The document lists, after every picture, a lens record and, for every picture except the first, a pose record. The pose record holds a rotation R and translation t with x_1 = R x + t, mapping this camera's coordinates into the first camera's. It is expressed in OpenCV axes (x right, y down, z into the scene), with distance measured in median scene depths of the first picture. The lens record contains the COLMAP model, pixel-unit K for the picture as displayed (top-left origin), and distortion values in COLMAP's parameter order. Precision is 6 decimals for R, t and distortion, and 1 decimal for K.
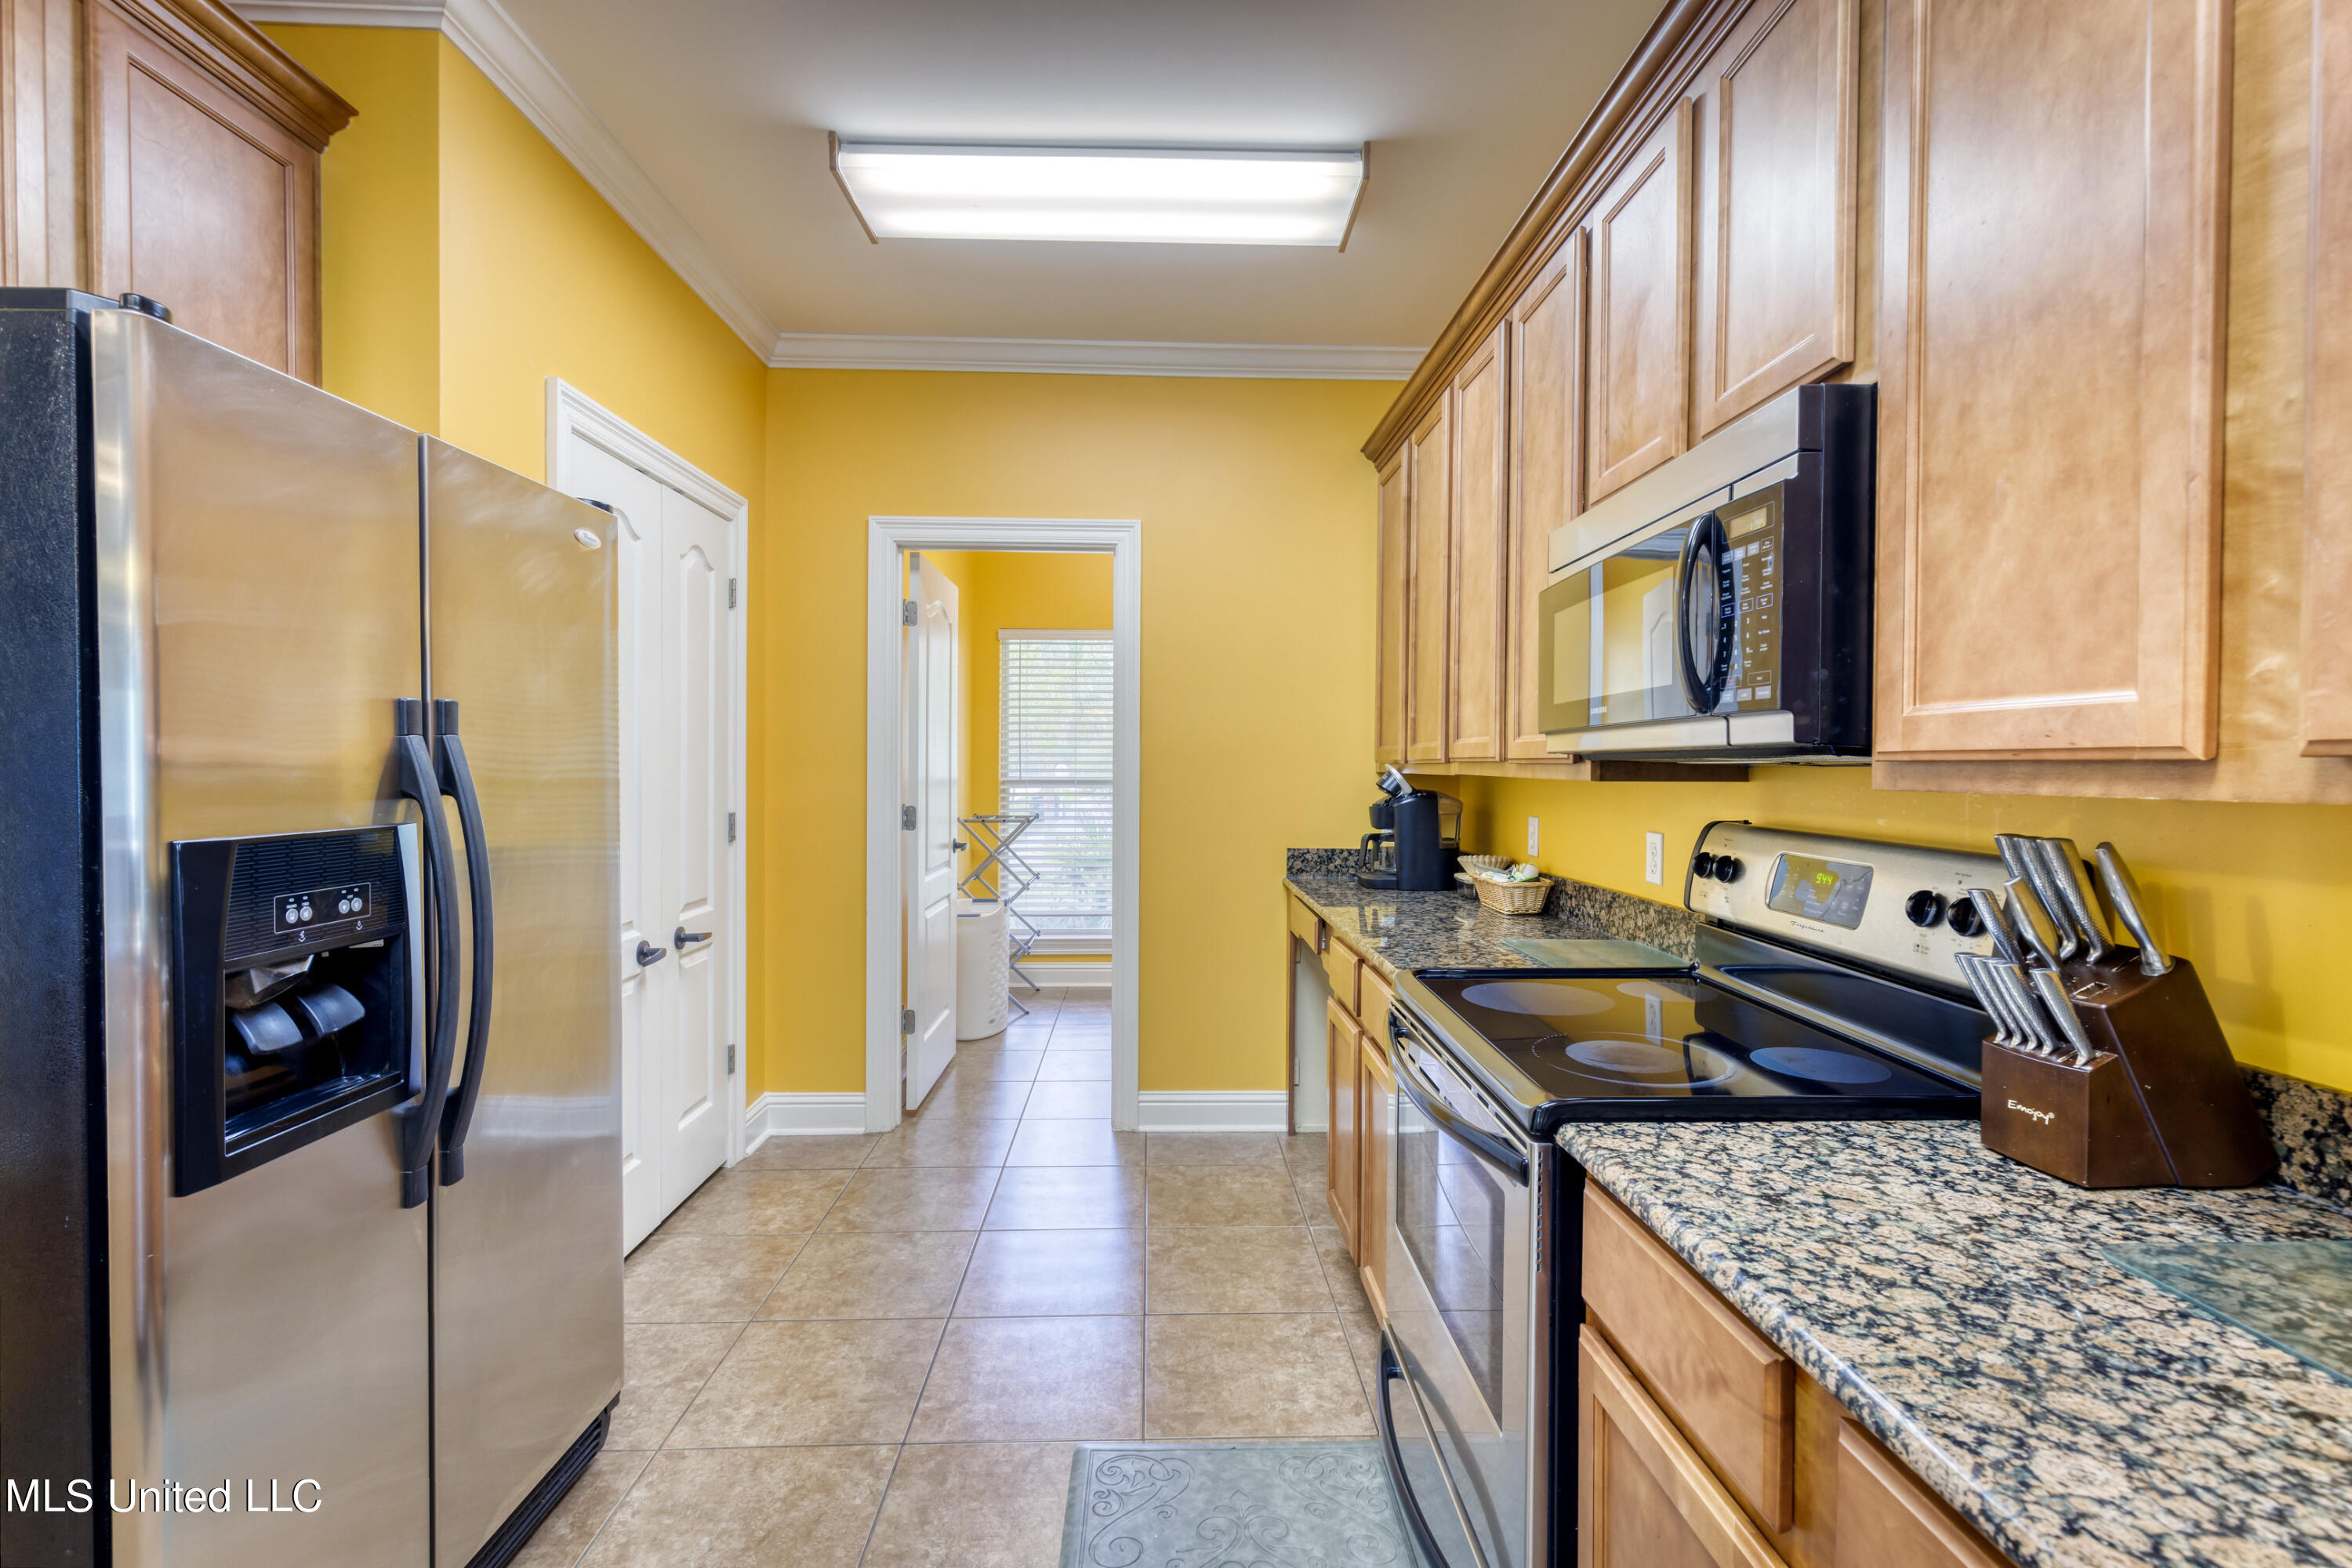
lens RADIAL K [[1069.0, 0, 1173.2], [0, 1069.0, 783.7], [0, 0, 1]] dist [0.001791, -0.000671]
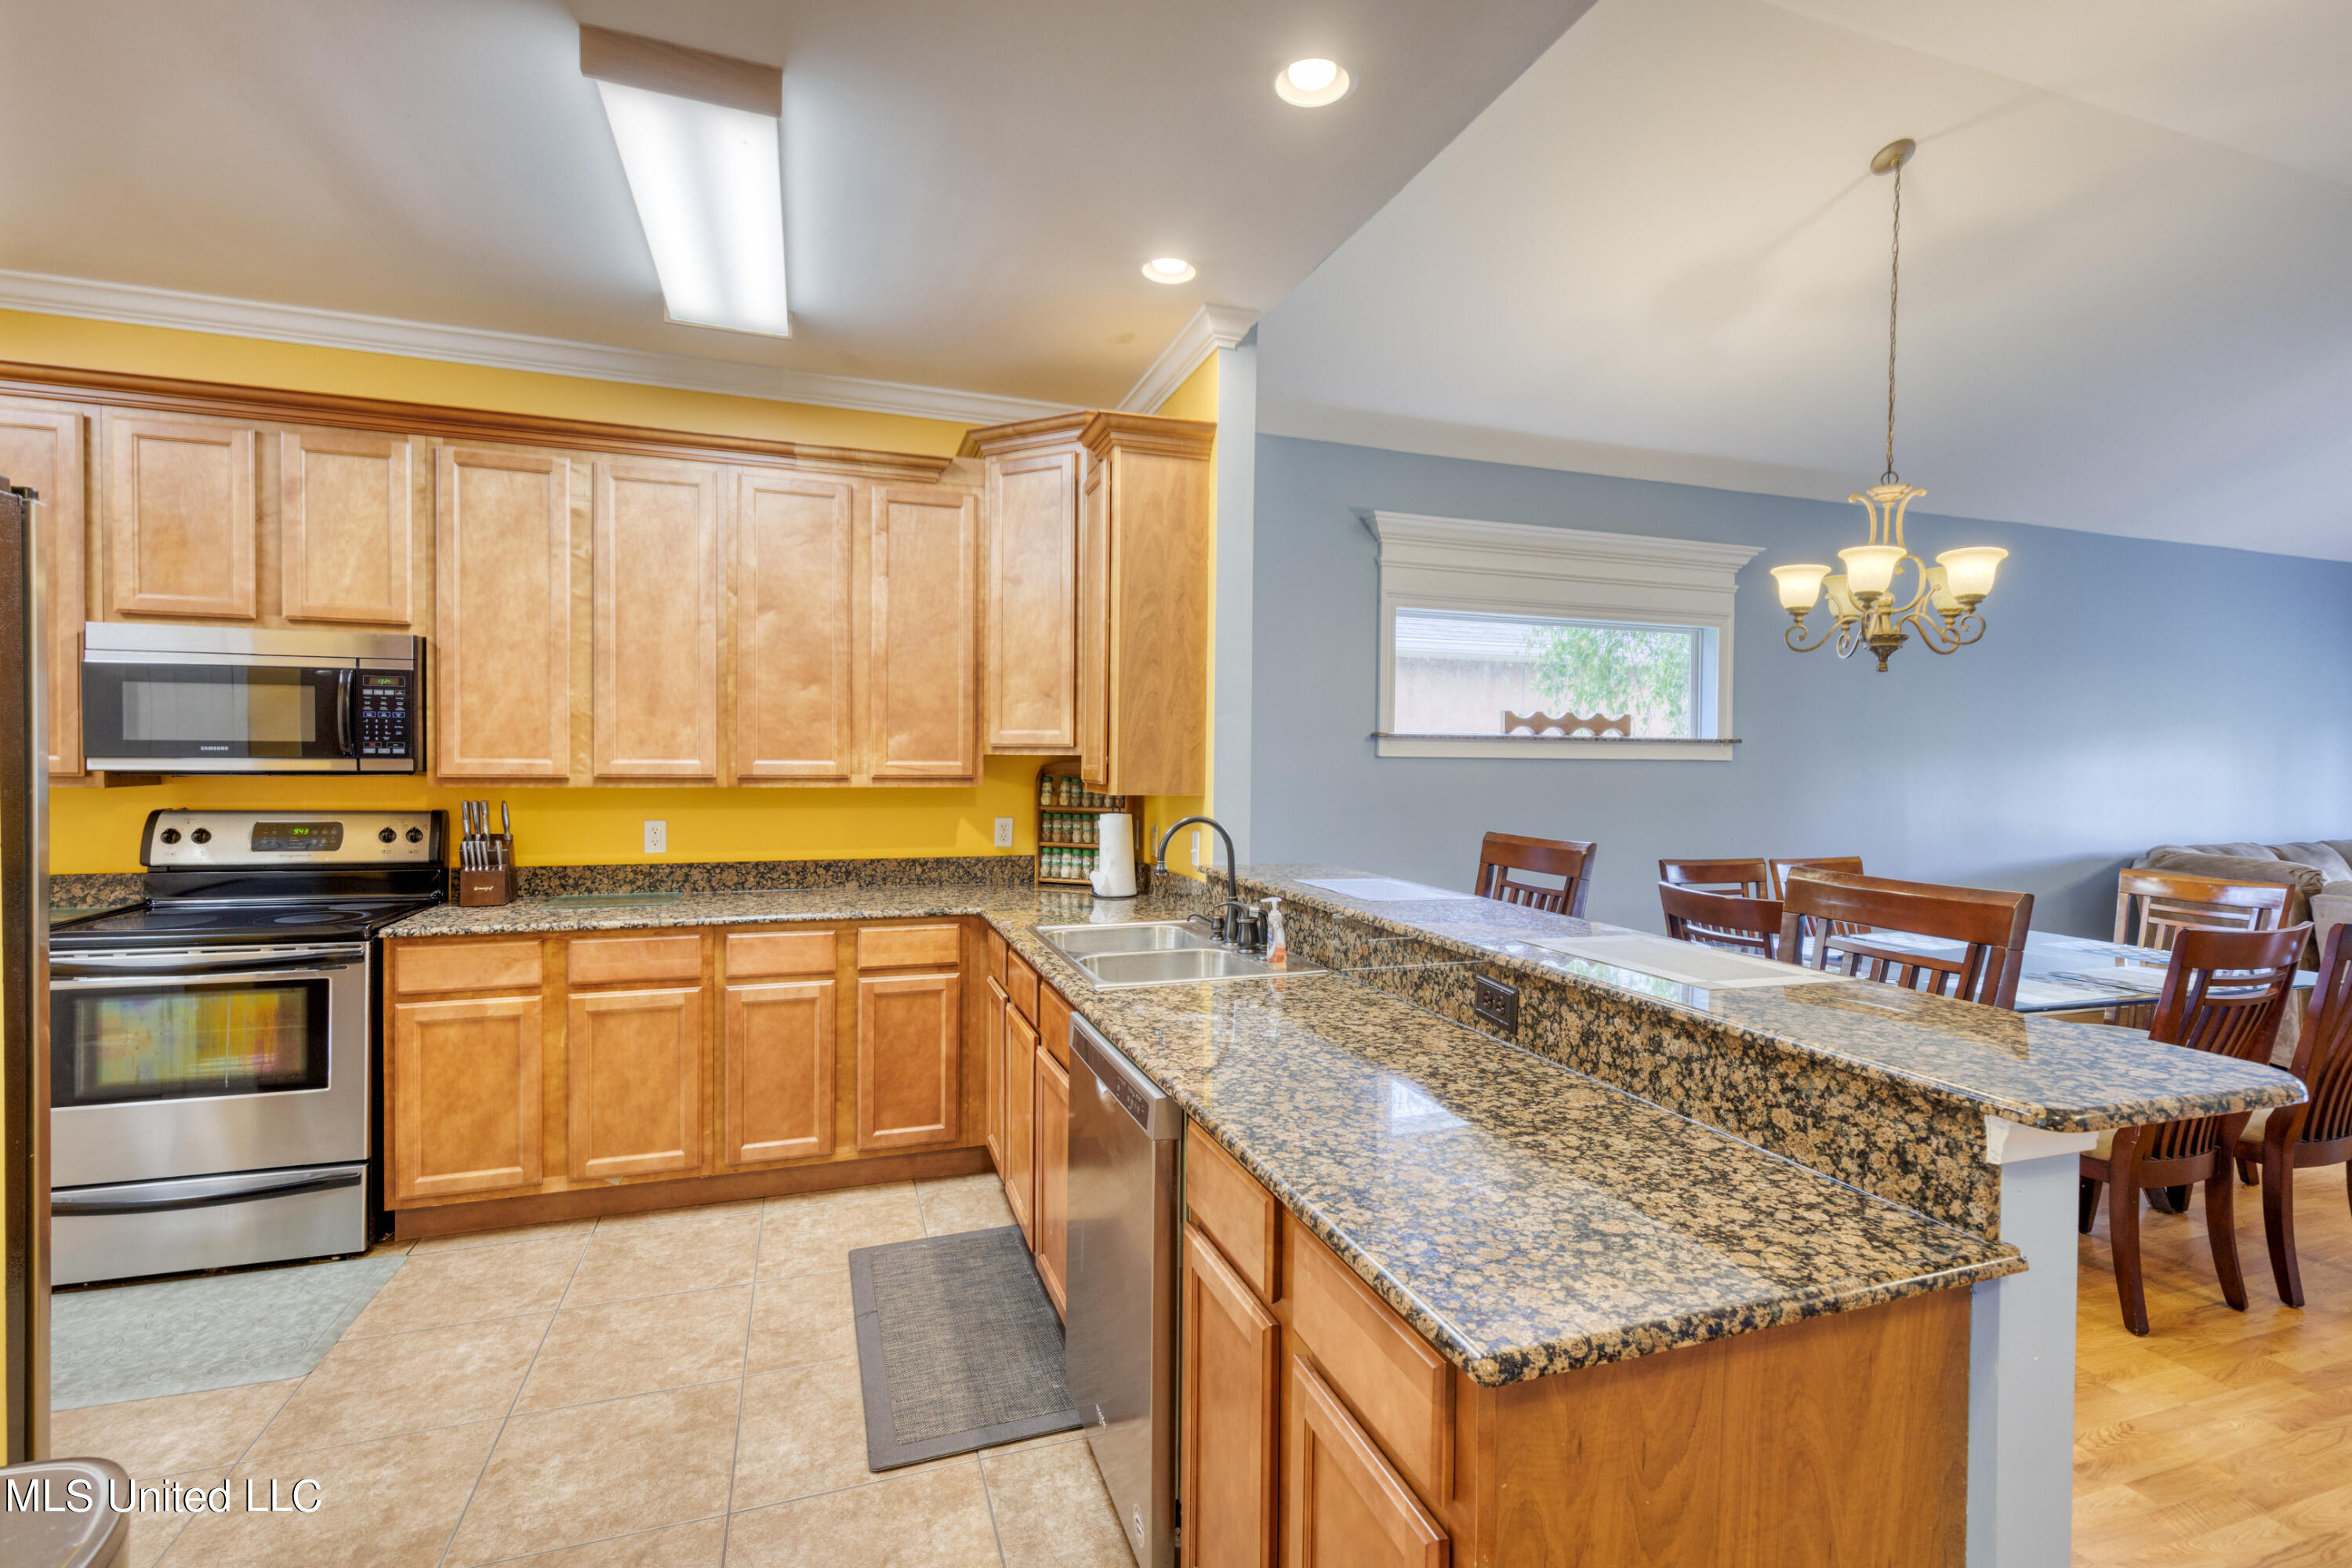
lens RADIAL K [[1069.0, 0, 1185.8], [0, 1069.0, 776.7], [0, 0, 1]] dist [0.001791, -0.000671]
pose [[-0.304391, -0.023836, 0.952249, -2.442147], [0.003917, 0.999647, 0.026274, -0.084301], [-0.952539, 0.011728, -0.304190, -0.005575]]
